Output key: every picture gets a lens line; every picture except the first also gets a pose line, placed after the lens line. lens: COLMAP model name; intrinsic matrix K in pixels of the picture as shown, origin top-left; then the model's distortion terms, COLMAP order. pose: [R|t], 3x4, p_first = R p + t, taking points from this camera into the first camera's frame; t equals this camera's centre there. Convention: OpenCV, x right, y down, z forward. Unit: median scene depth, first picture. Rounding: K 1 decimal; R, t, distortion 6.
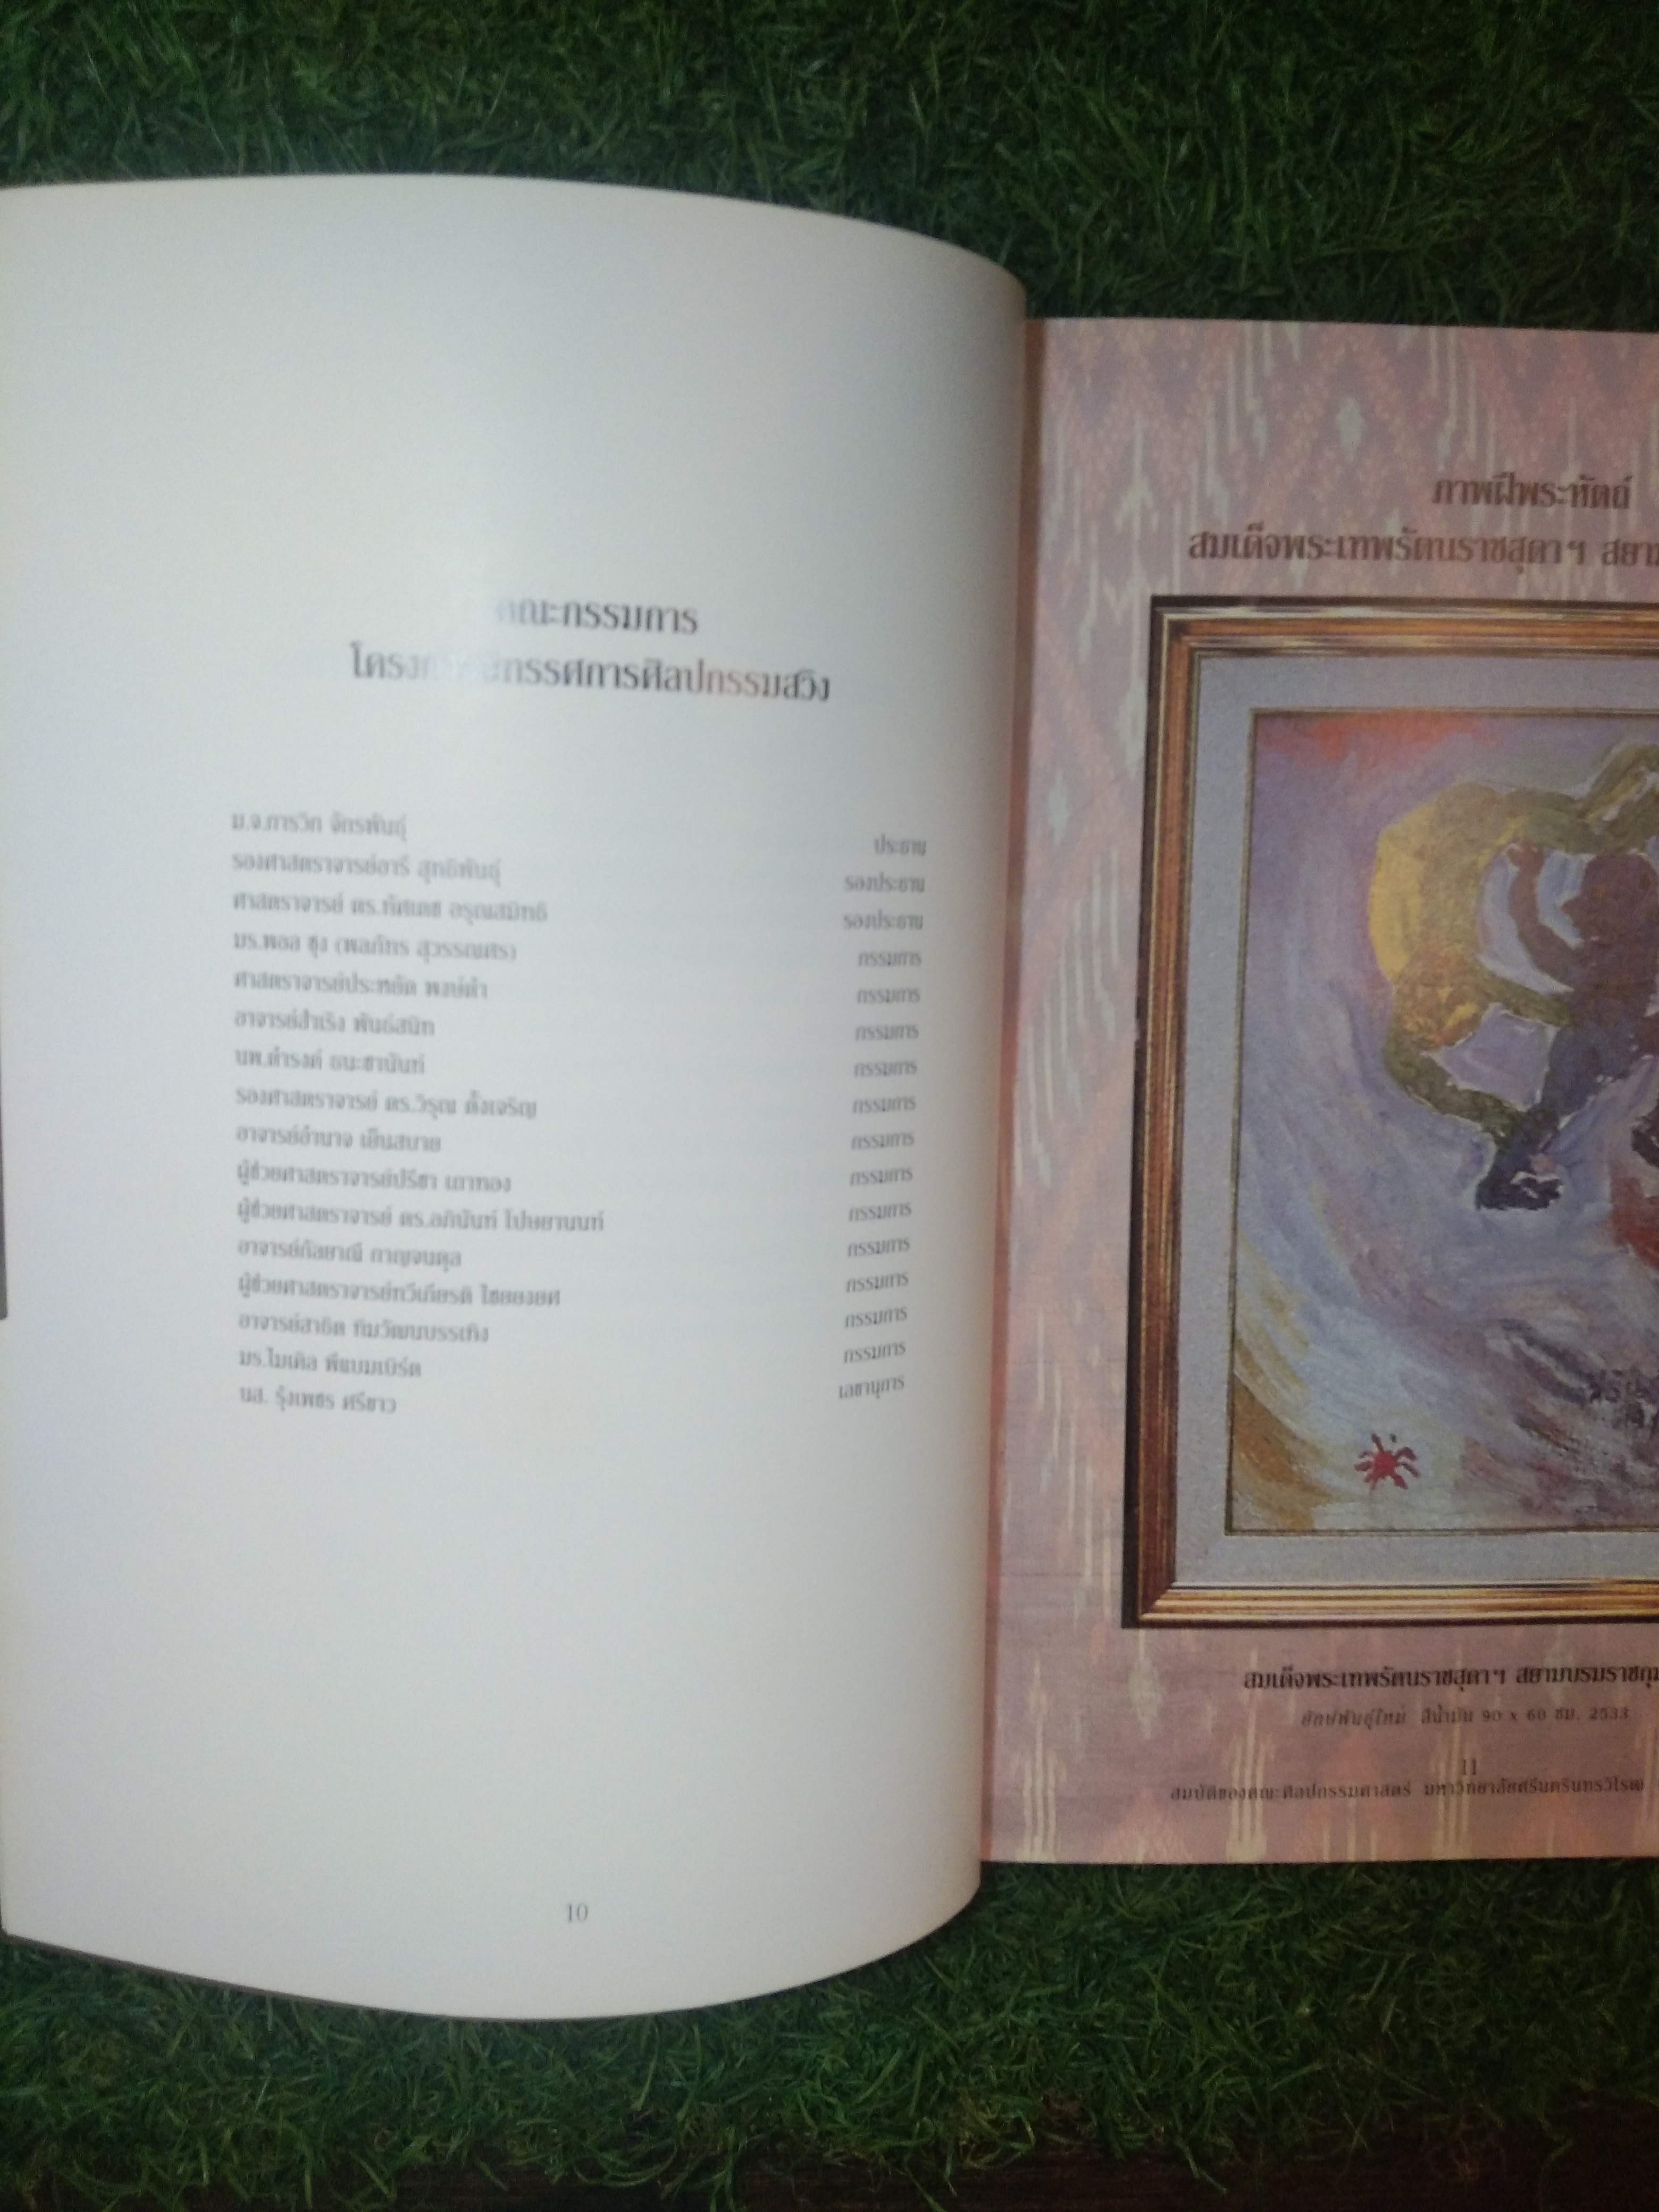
lens RADIAL K [[1699.6, 0, 849.2], [0, 1699.6, 1119.1], [0, 0, 1]] dist [0.015182, 0.011188]
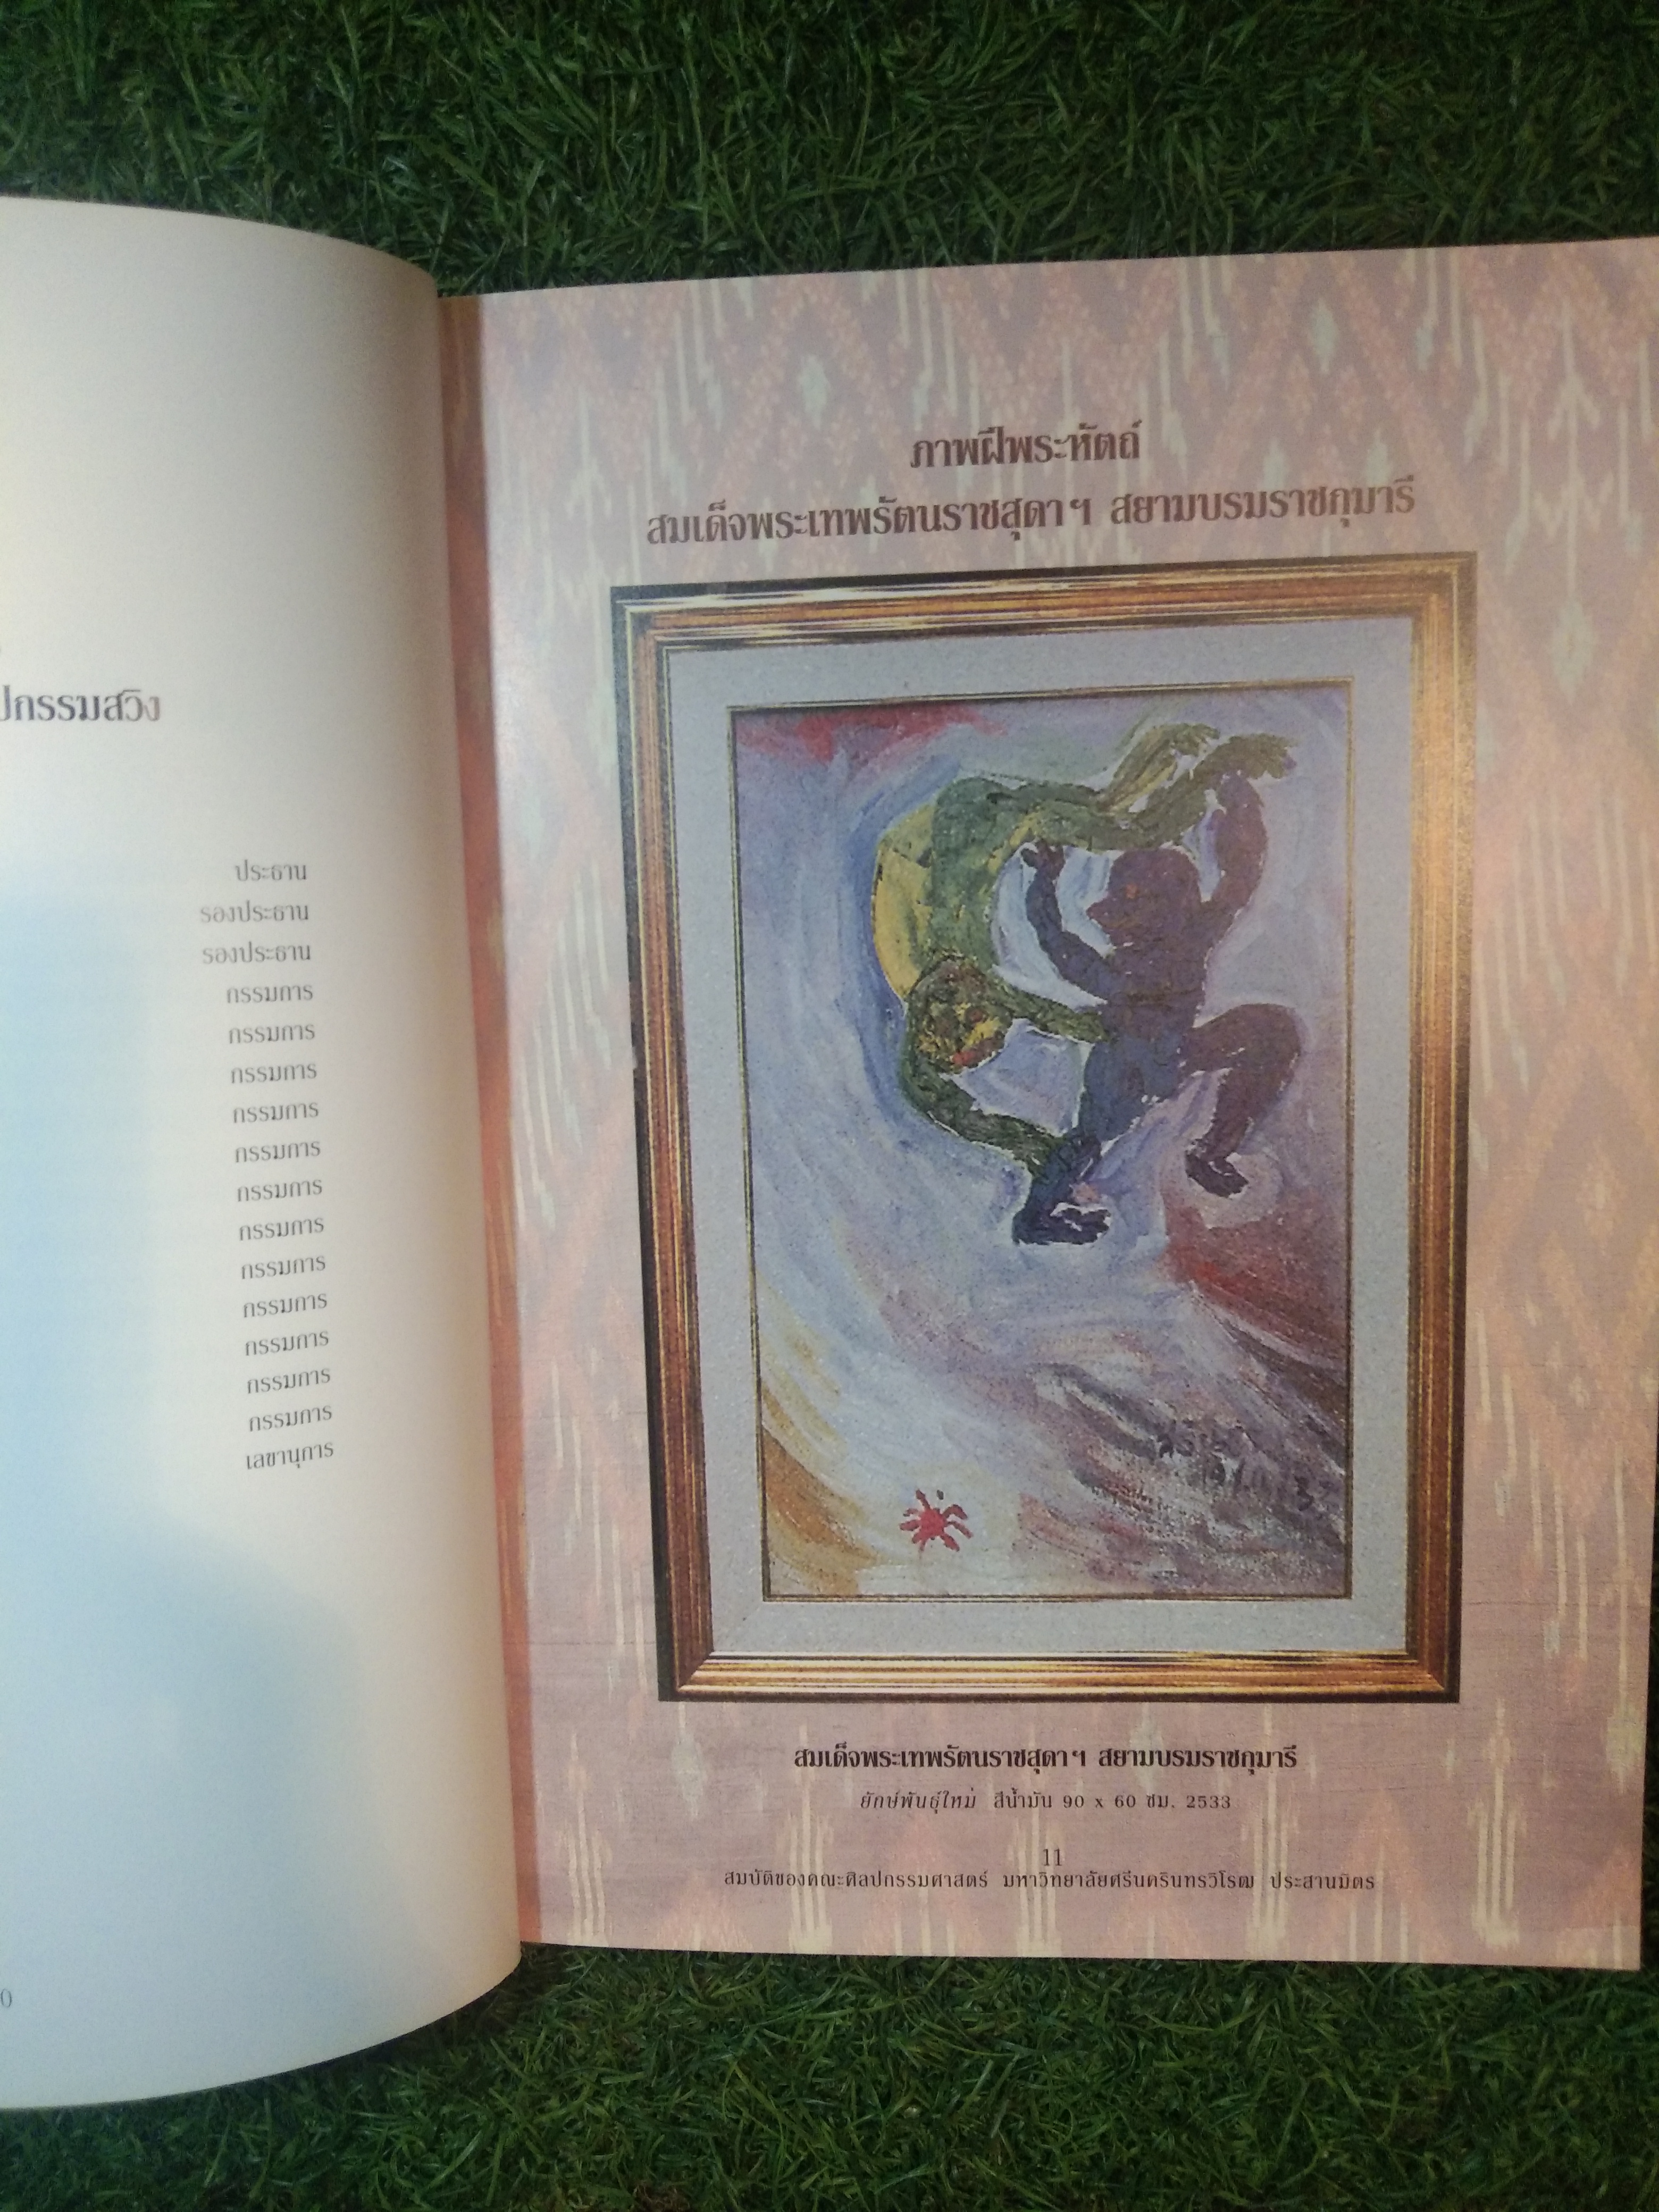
lens RADIAL K [[1699.6, 0, 832.8], [0, 1699.6, 1091.3], [0, 0, 1]] dist [0.015182, 0.011188]
pose [[0.992194, -0.023788, -0.122412, 0.386348], [0.024892, 0.999662, 0.007500, -0.038220], [0.122193, -0.010489, 0.992451, 0.095912]]
